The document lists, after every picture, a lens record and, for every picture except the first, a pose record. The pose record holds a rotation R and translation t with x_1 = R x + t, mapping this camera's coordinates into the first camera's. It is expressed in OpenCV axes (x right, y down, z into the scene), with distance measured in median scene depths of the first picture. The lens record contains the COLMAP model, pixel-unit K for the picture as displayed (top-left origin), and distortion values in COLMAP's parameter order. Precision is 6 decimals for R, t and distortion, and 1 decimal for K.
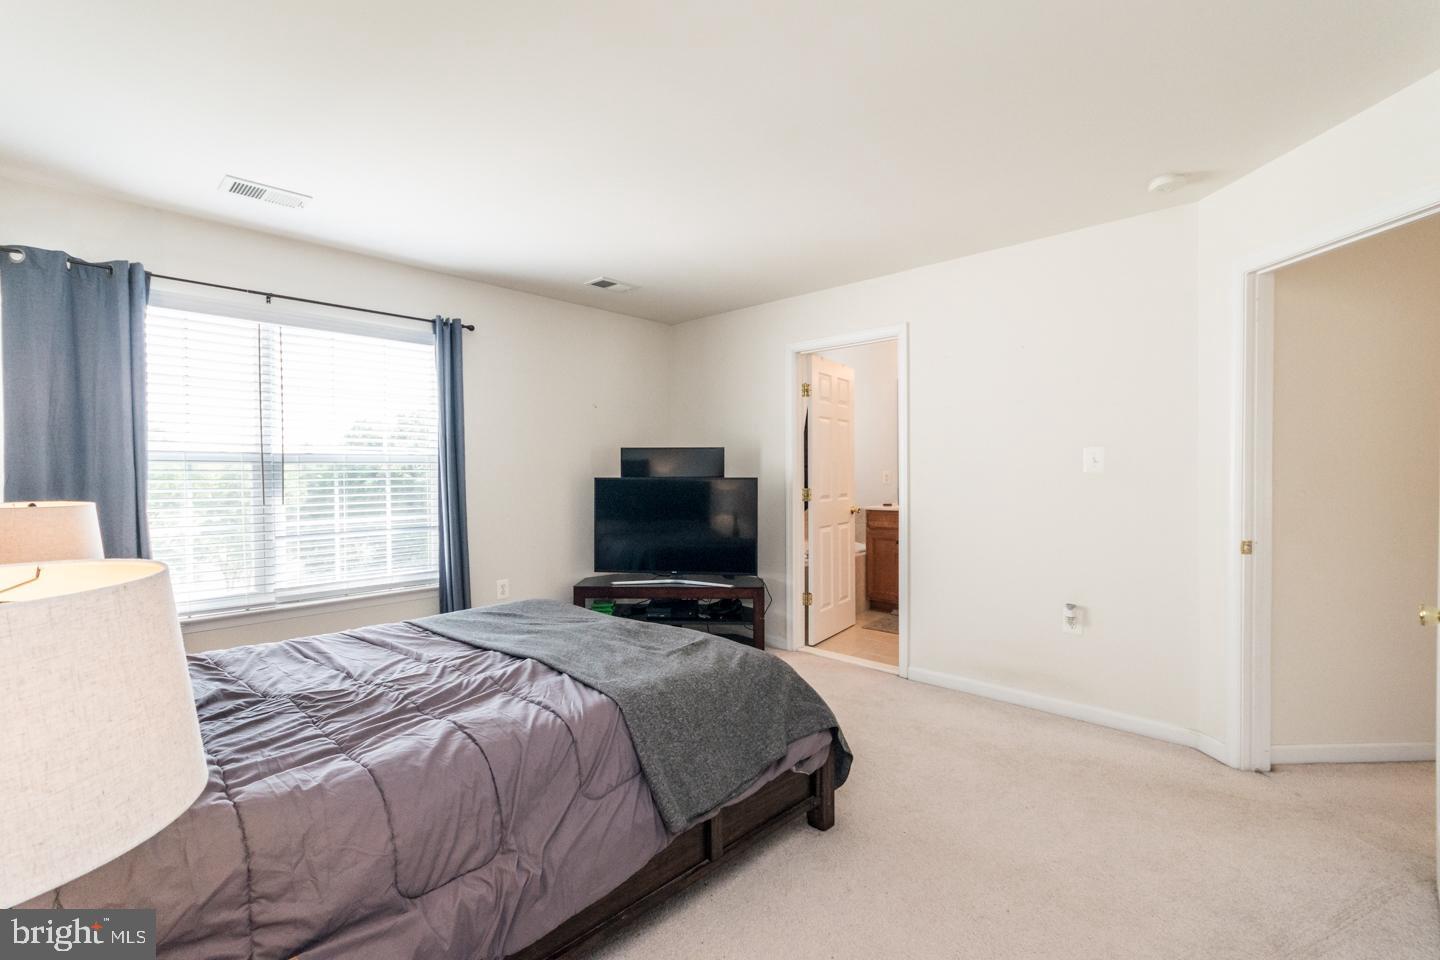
lens RADIAL K [[628.4, 0, 712.5], [0, 628.4, 485.5], [0, 0, 1]] dist [0.002943, 0.000106]
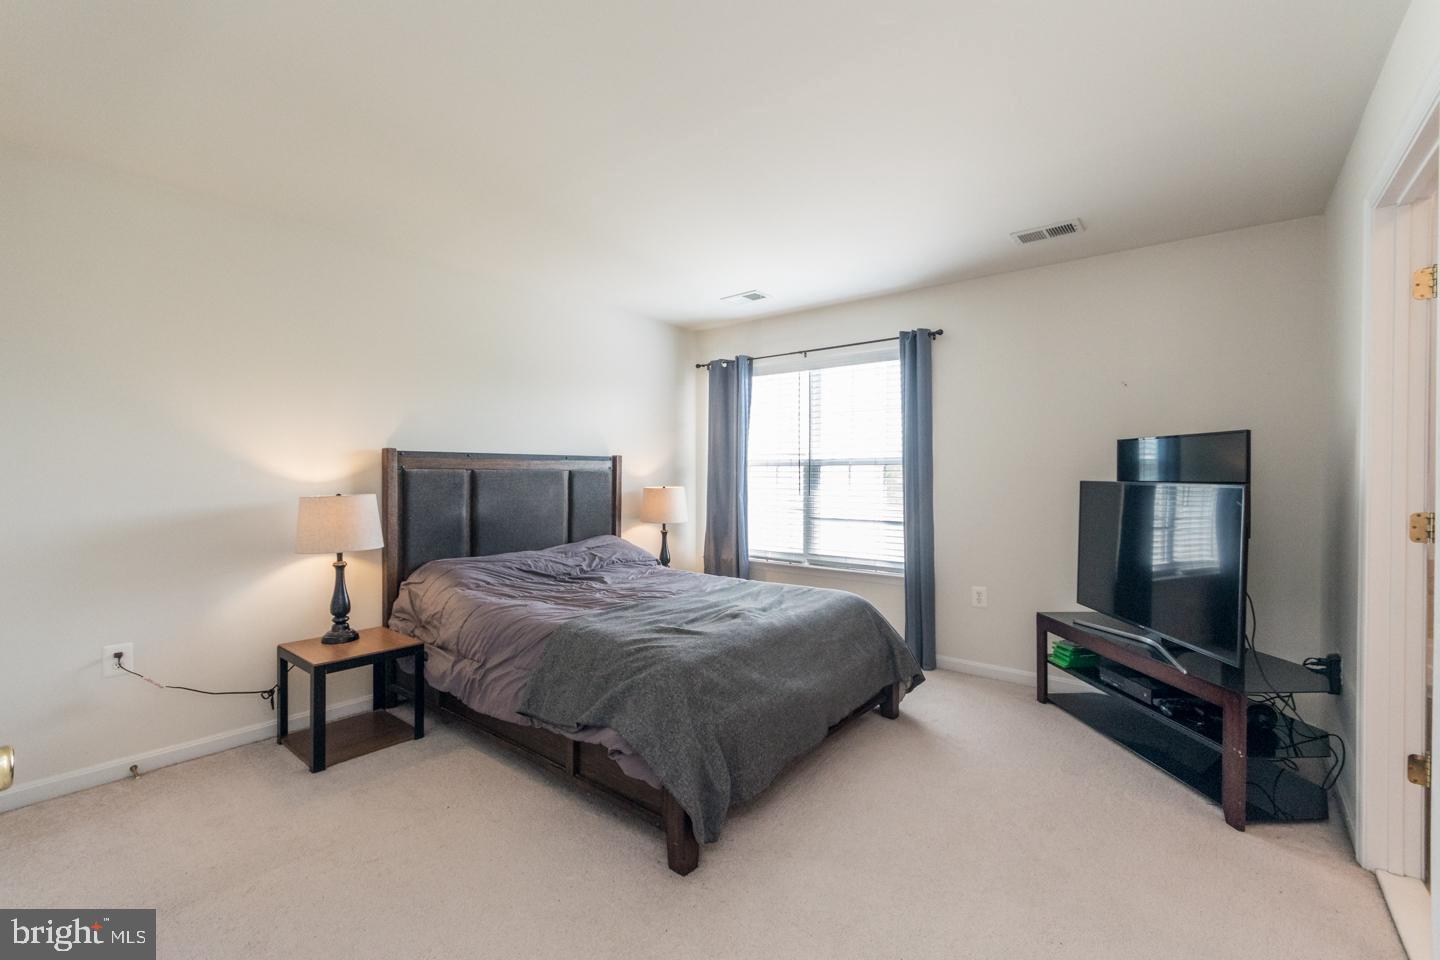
lens RADIAL K [[628.4, 0, 712.5], [0, 628.4, 485.5], [0, 0, 1]] dist [0.002943, 0.000106]
pose [[0.078159, 0.021057, -0.996718, 0.701490], [-0.022565, 0.999558, 0.019348, -0.014499], [0.996686, 0.020979, 0.078600, 0.637617]]
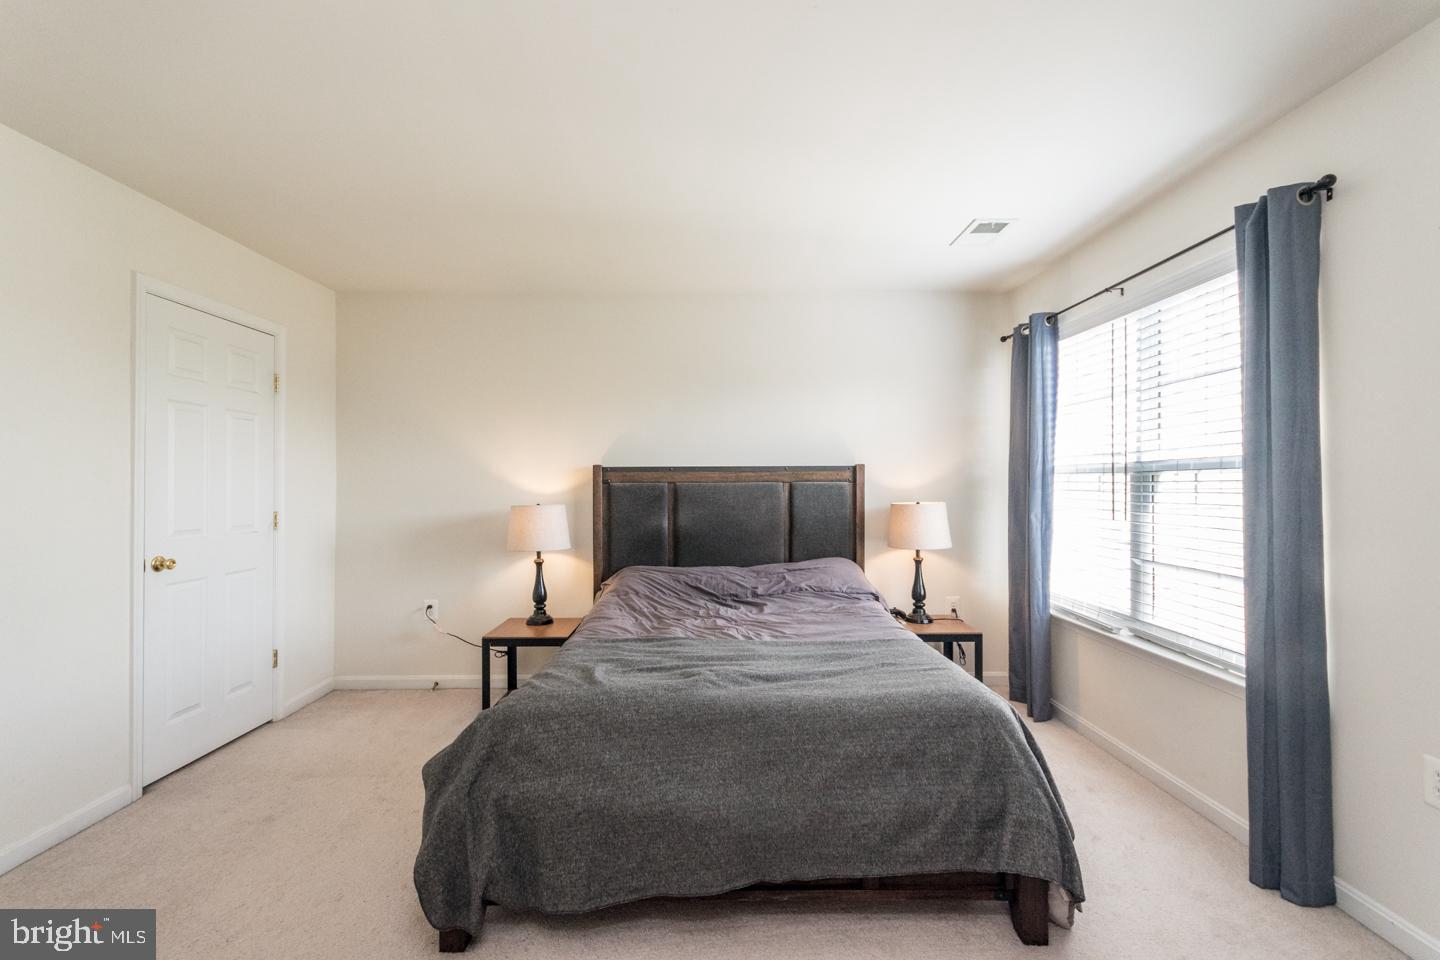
lens RADIAL K [[628.4, 0, 712.5], [0, 628.4, 485.5], [0, 0, 1]] dist [0.002943, 0.000106]
pose [[-0.717659, 0.007627, -0.696353, 0.322615], [-0.009283, 0.999746, 0.020517, -0.030640], [0.696333, 0.021189, -0.717406, 1.174397]]
